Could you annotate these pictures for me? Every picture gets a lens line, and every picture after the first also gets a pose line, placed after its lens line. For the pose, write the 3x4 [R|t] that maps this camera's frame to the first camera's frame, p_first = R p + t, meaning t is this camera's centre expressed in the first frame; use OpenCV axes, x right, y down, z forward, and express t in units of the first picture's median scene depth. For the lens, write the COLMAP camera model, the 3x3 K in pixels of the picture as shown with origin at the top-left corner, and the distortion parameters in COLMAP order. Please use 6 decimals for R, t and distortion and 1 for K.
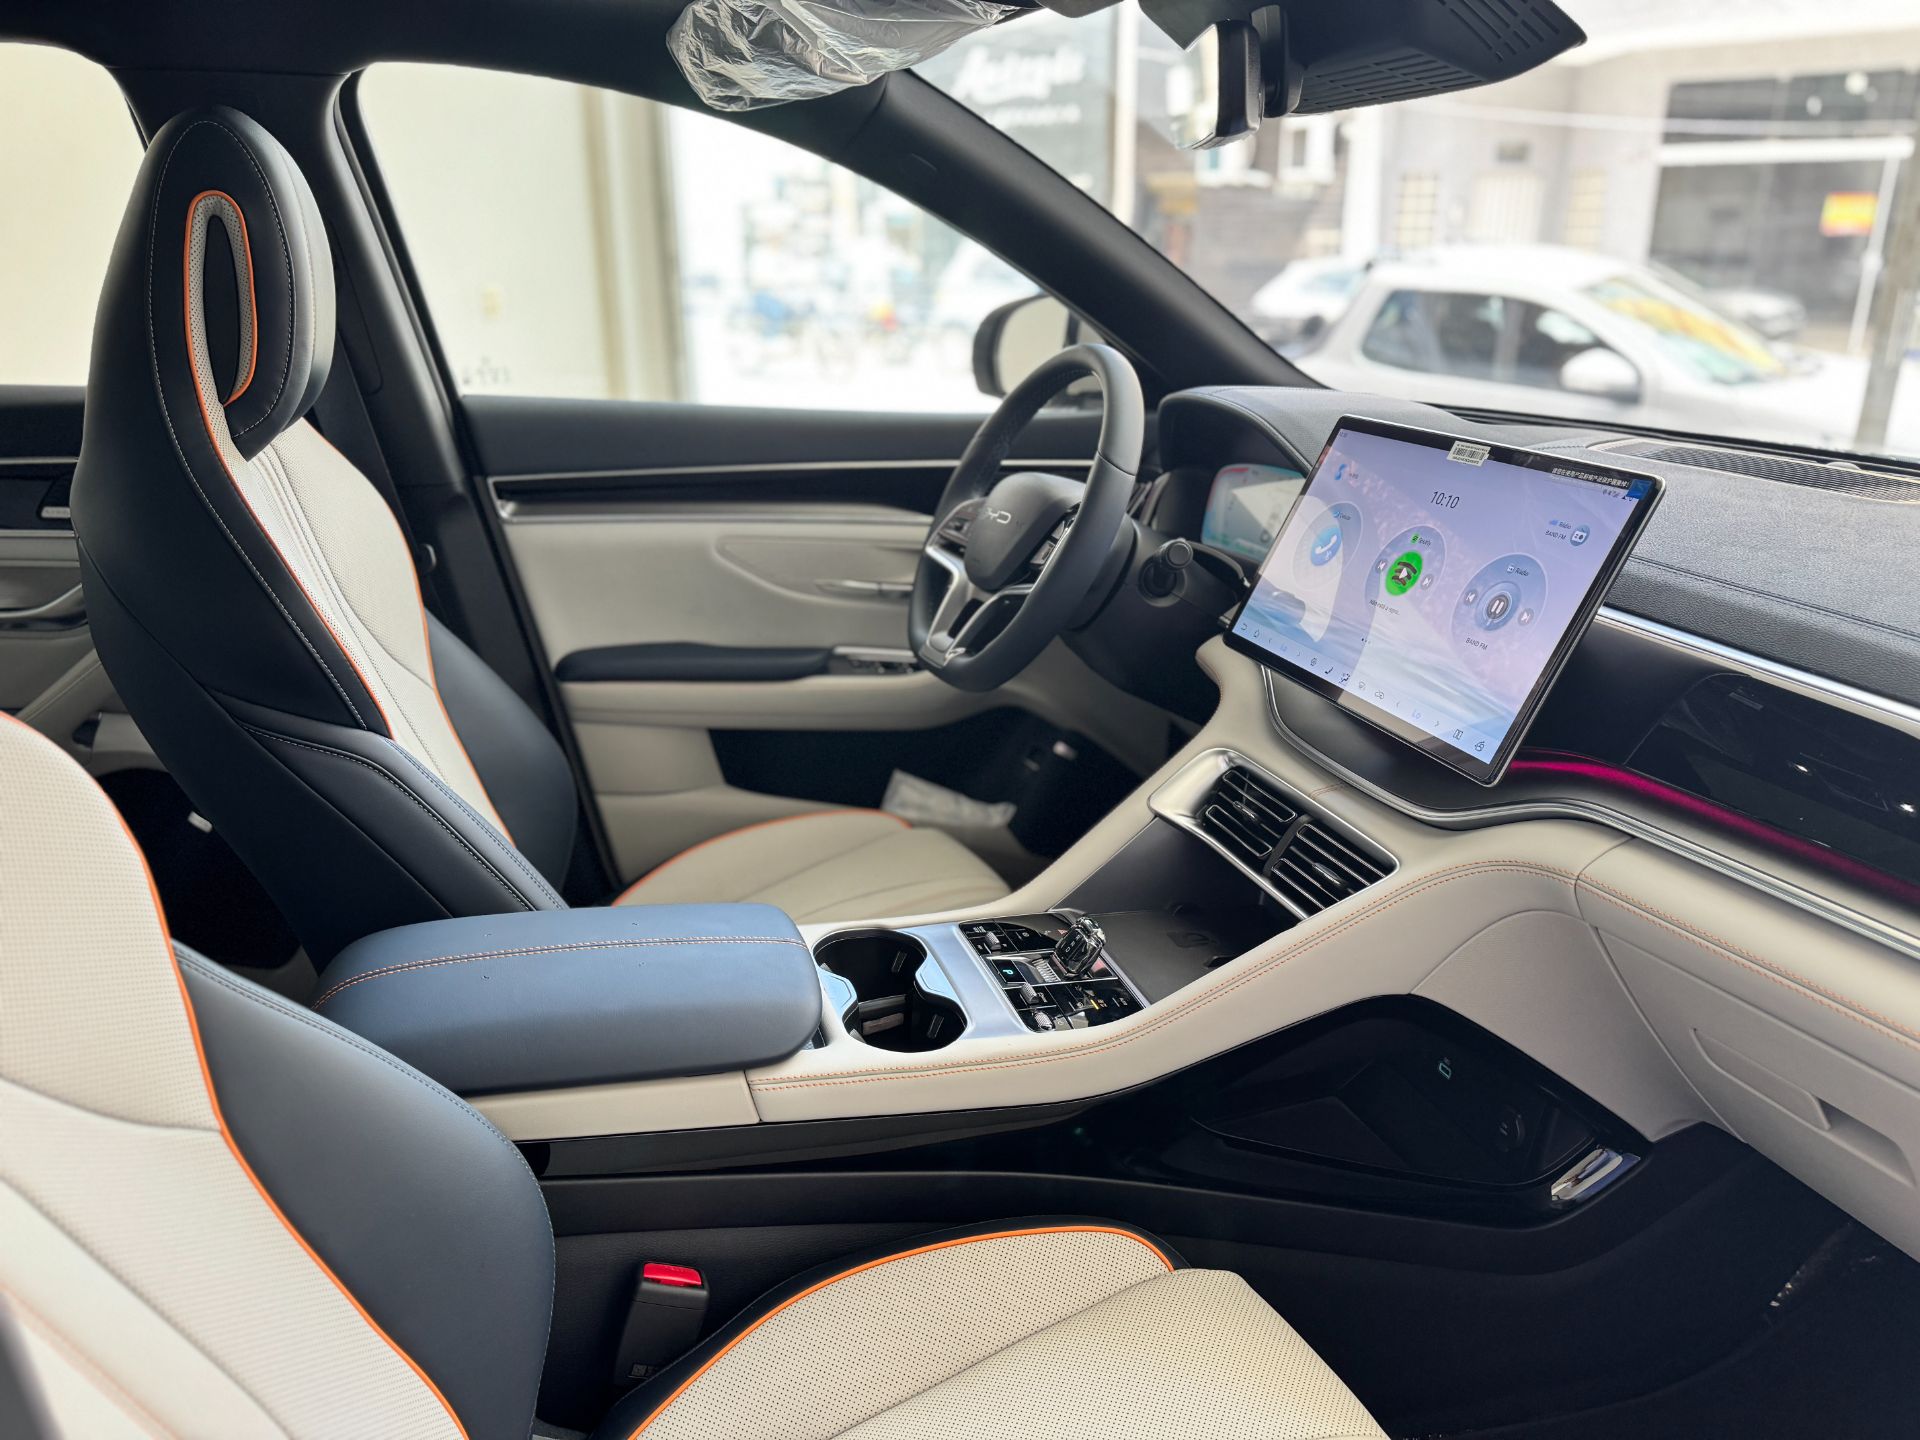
lens RADIAL K [[1365.8, 0, 952.8], [0, 1365.8, 717.7], [0, 0, 1]] dist [0.020689, -0.028187]
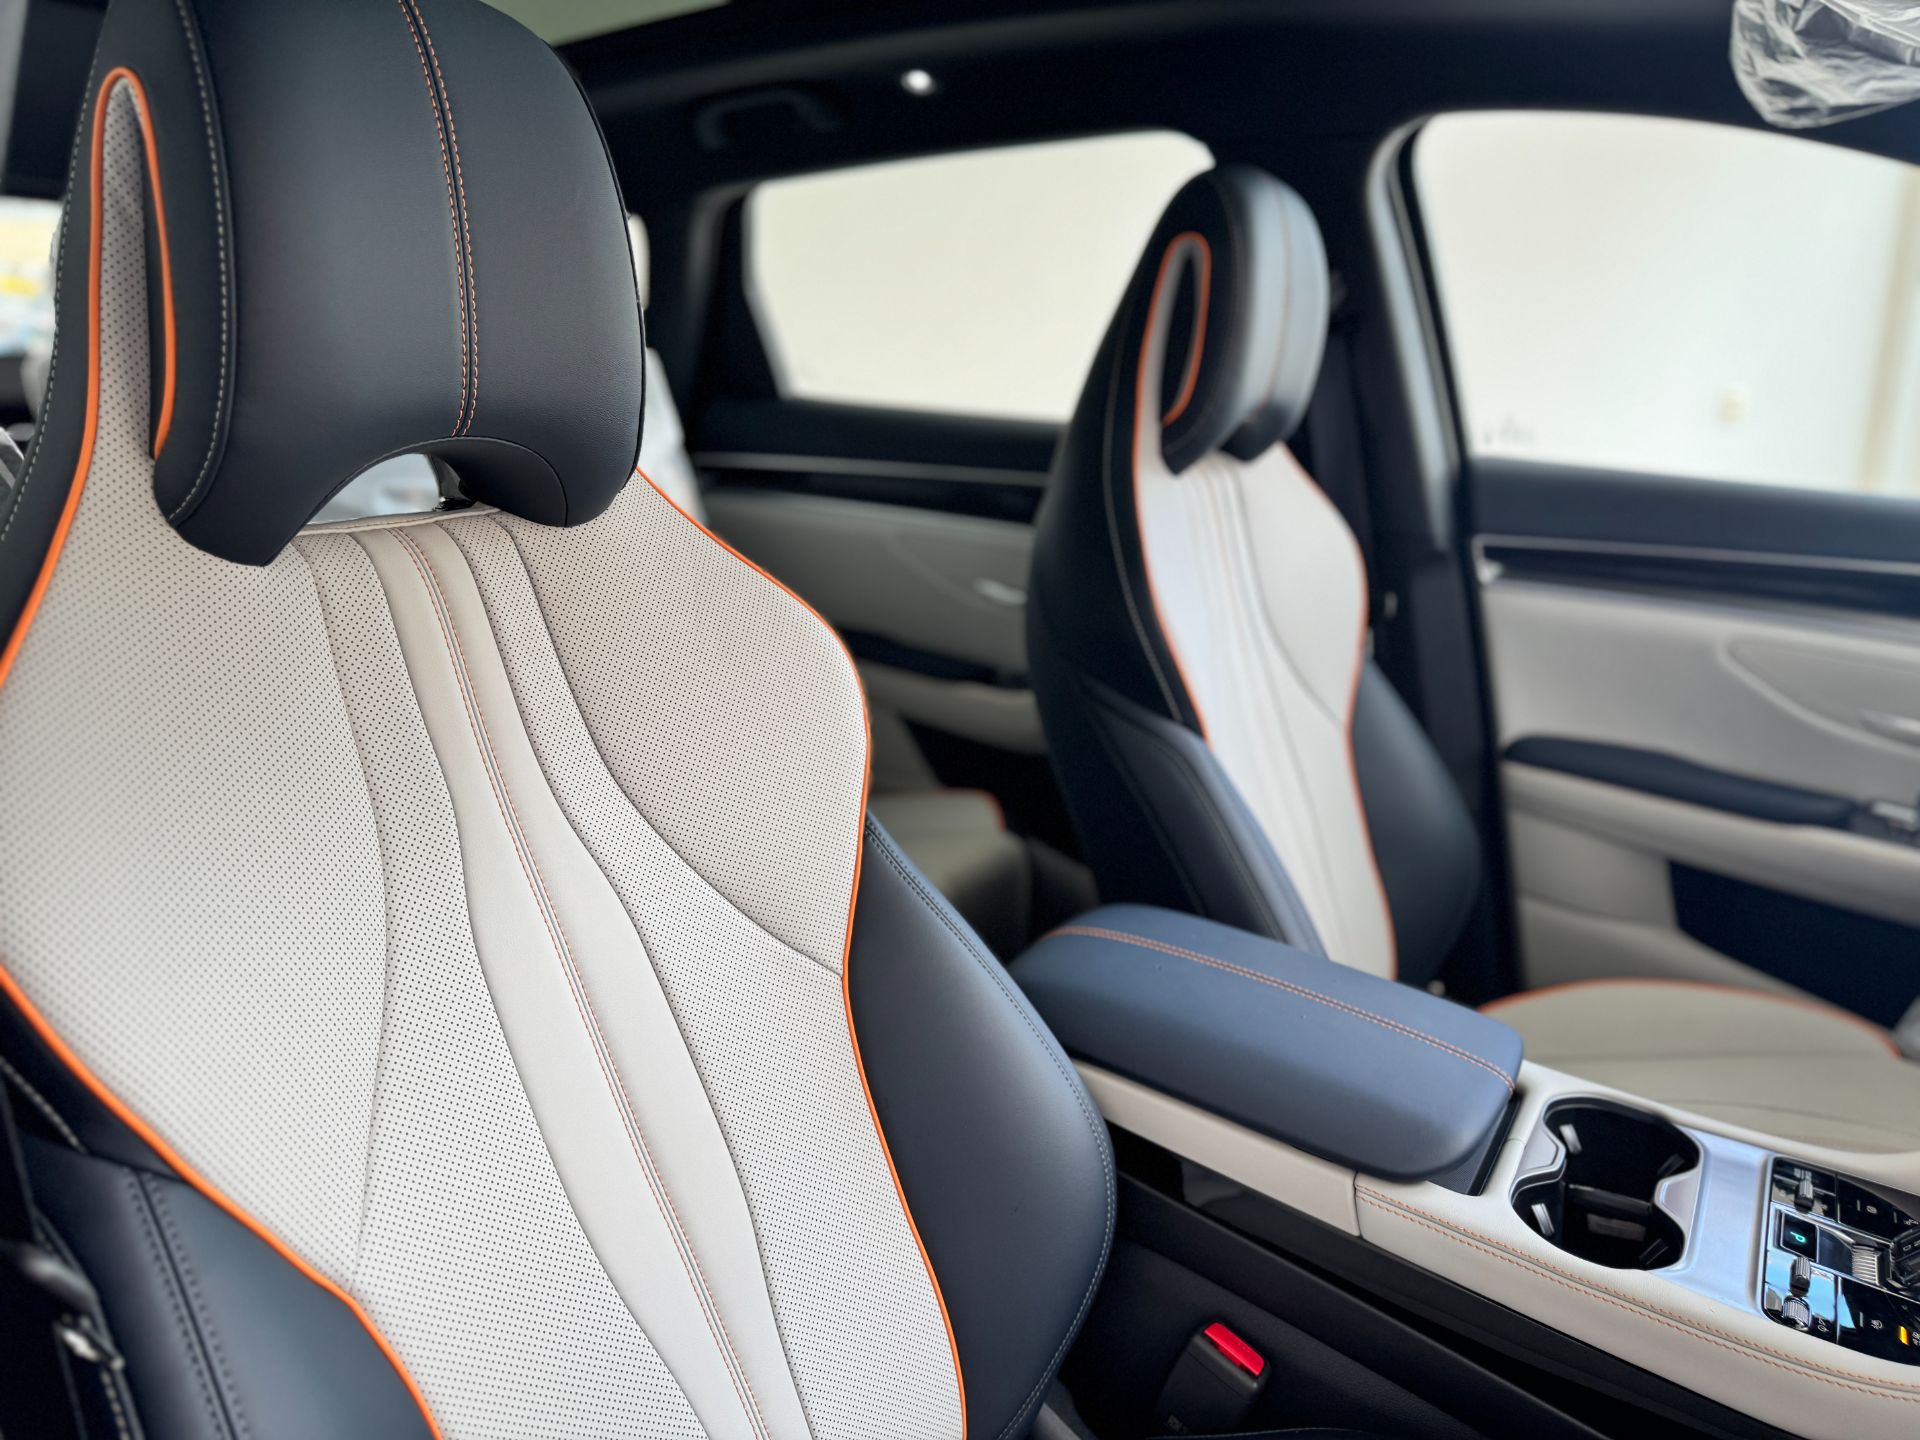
lens RADIAL K [[1365.8, 0, 956.4], [0, 1365.8, 710.6], [0, 0, 1]] dist [0.020689, -0.028187]
pose [[0.642608, 0.192958, -0.741500, 0.204257], [-0.255410, 0.966363, 0.030126, 0.009503], [0.722371, 0.170027, 0.670277, 0.133473]]
